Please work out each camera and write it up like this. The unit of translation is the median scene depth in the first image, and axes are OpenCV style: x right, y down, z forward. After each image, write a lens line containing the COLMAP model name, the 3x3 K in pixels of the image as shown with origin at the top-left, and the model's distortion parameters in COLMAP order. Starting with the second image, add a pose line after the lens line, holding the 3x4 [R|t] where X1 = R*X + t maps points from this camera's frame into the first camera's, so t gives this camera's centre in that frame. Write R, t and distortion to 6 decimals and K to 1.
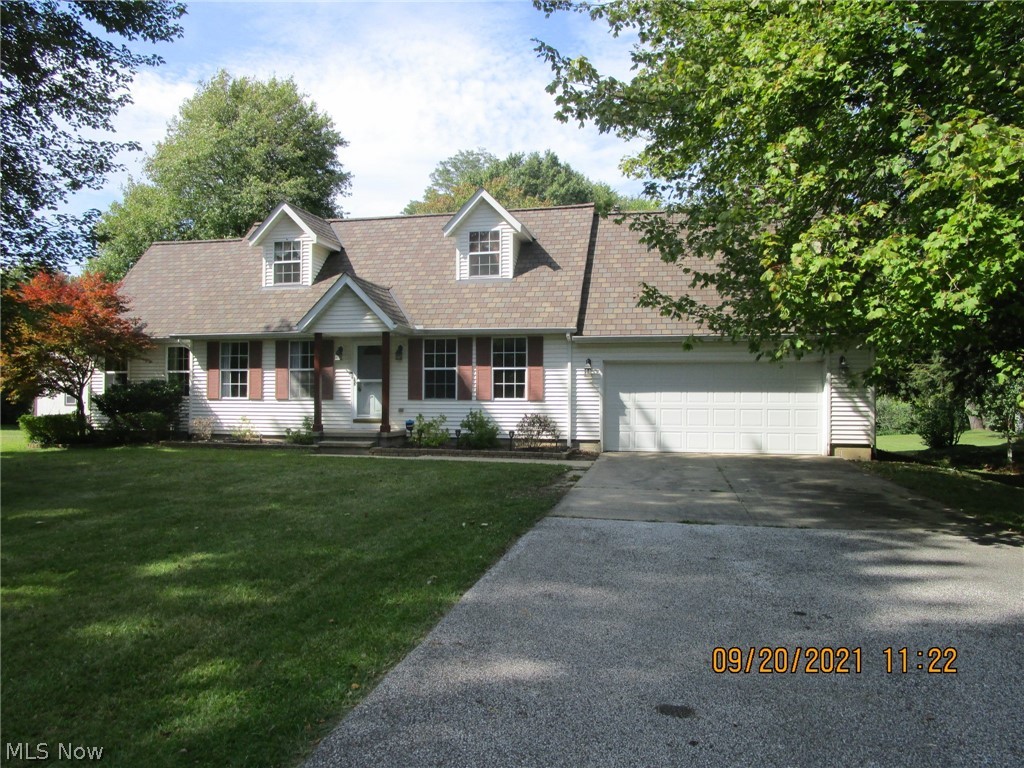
lens RADIAL K [[722.9, 0, 514.7], [0, 722.9, 383.7], [0, 0, 1]] dist [-0.005186, -0.013475]
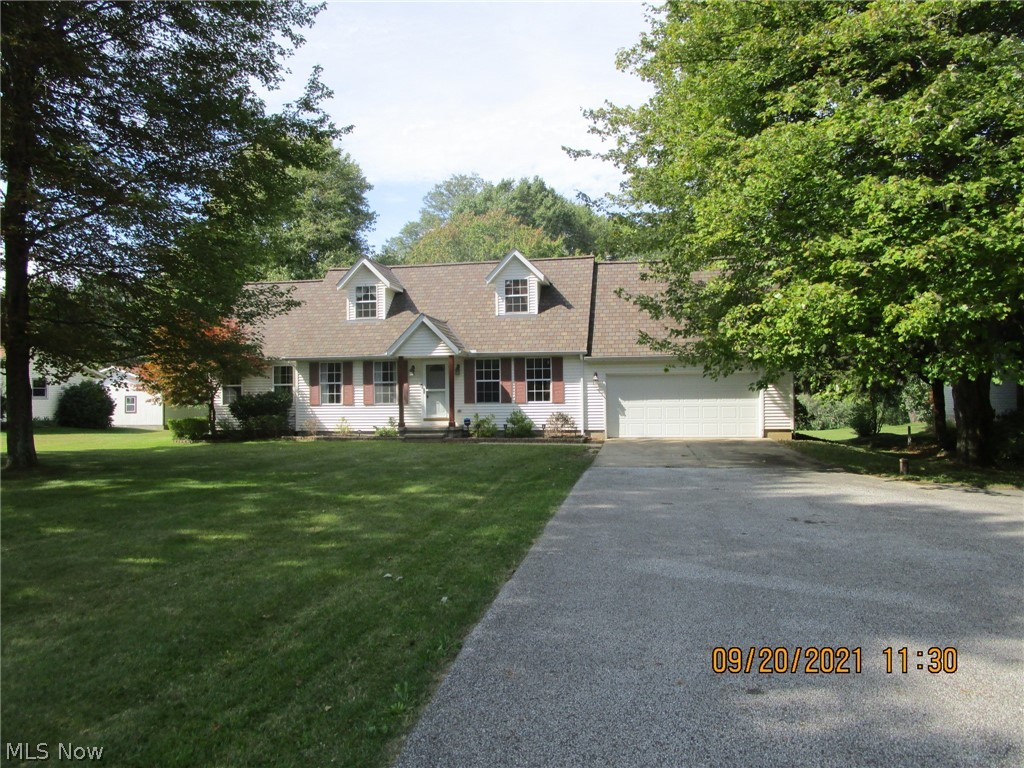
lens RADIAL K [[722.9, 0, 508.8], [0, 722.9, 388.9], [0, 0, 1]] dist [-0.005186, -0.013475]
pose [[0.999592, -0.013928, 0.024920, -0.098040], [0.013826, 0.999895, 0.004270, -0.010934], [-0.024976, -0.003923, 0.999680, -0.386405]]
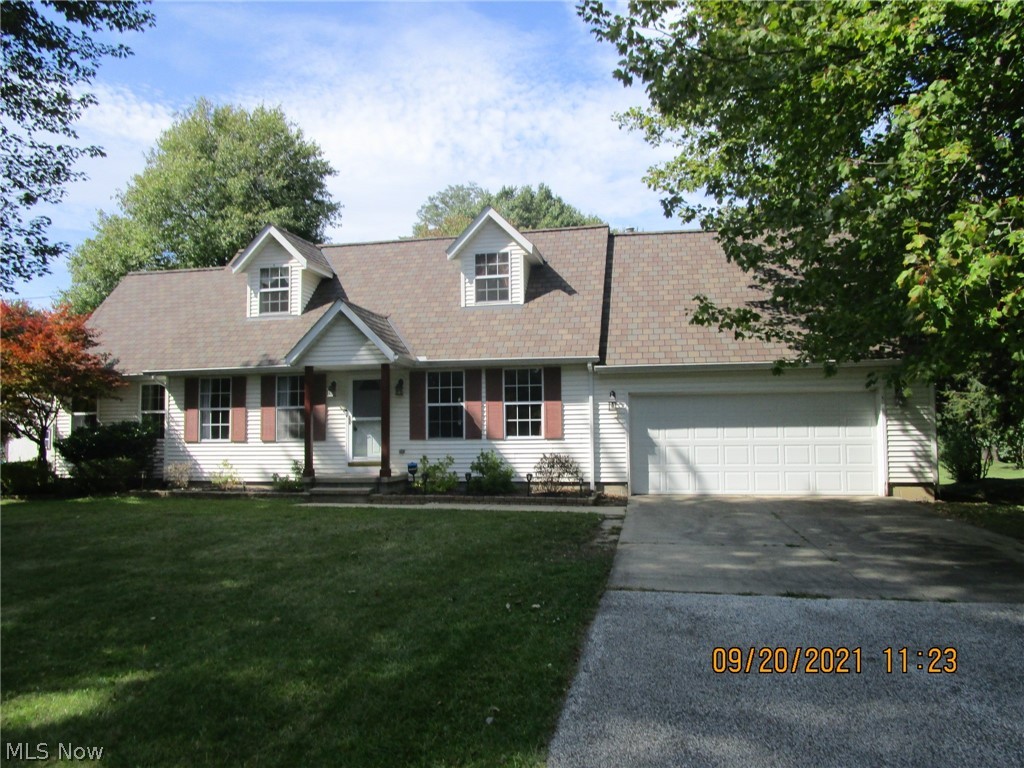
lens RADIAL K [[722.9, 0, 512.0], [0, 722.9, 387.2], [0, 0, 1]] dist [-0.005186, -0.013475]
pose [[0.999817, -0.013078, 0.013983, -0.033158], [0.013706, 0.998859, -0.045748, -0.000155], [-0.013368, 0.045931, 0.998855, 0.103610]]
